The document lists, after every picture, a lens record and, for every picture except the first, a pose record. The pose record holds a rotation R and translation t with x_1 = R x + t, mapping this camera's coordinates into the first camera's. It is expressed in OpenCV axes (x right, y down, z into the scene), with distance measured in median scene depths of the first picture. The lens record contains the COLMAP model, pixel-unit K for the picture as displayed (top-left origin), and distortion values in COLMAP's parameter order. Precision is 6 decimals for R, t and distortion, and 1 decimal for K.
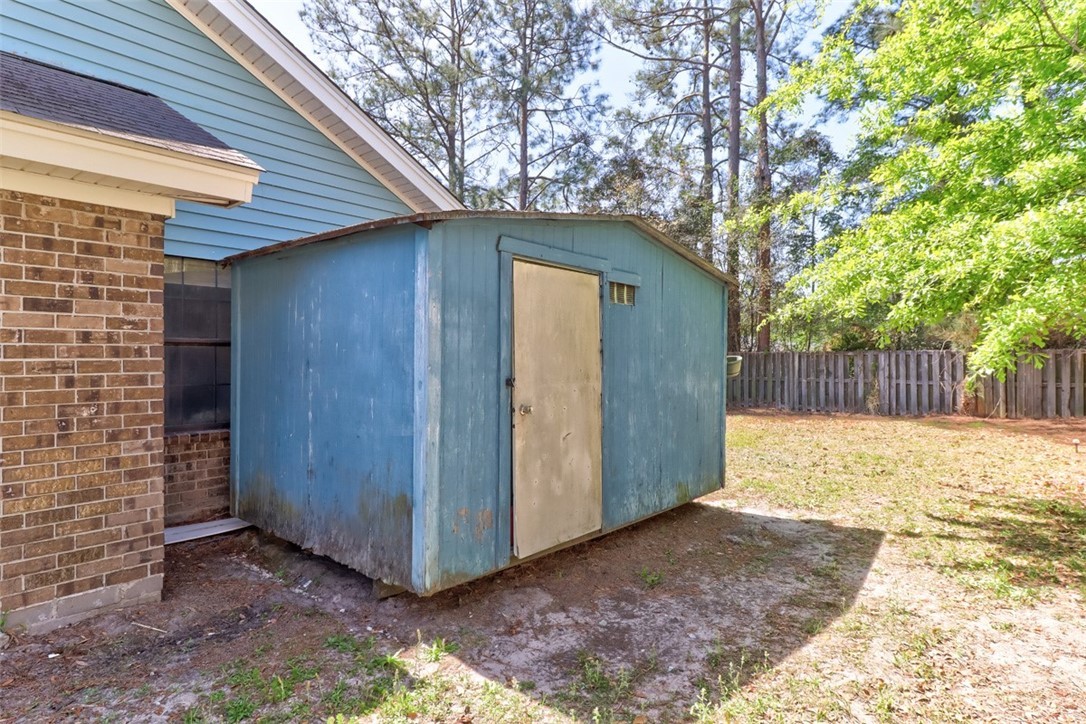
lens RADIAL K [[620.7, 0, 543.4], [0, 620.7, 343.1], [0, 0, 1]] dist [-0.000136, -0.000518]
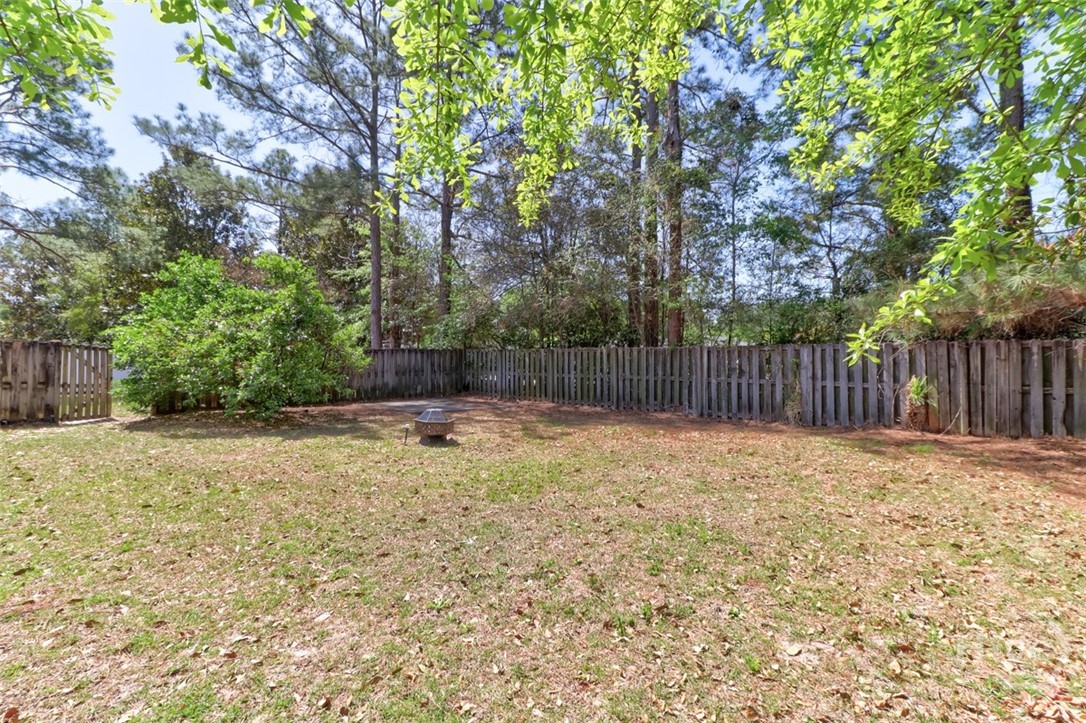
lens RADIAL K [[504.4, 0, 547.1], [0, 504.4, 346.9], [0, 0, 1]] dist [0.013007, -0.000177]
pose [[0.998430, -0.003621, -0.055897, 0.263825], [0.003892, 0.999981, 0.004742, 0.011700], [0.055878, -0.004952, 0.998425, 0.348221]]
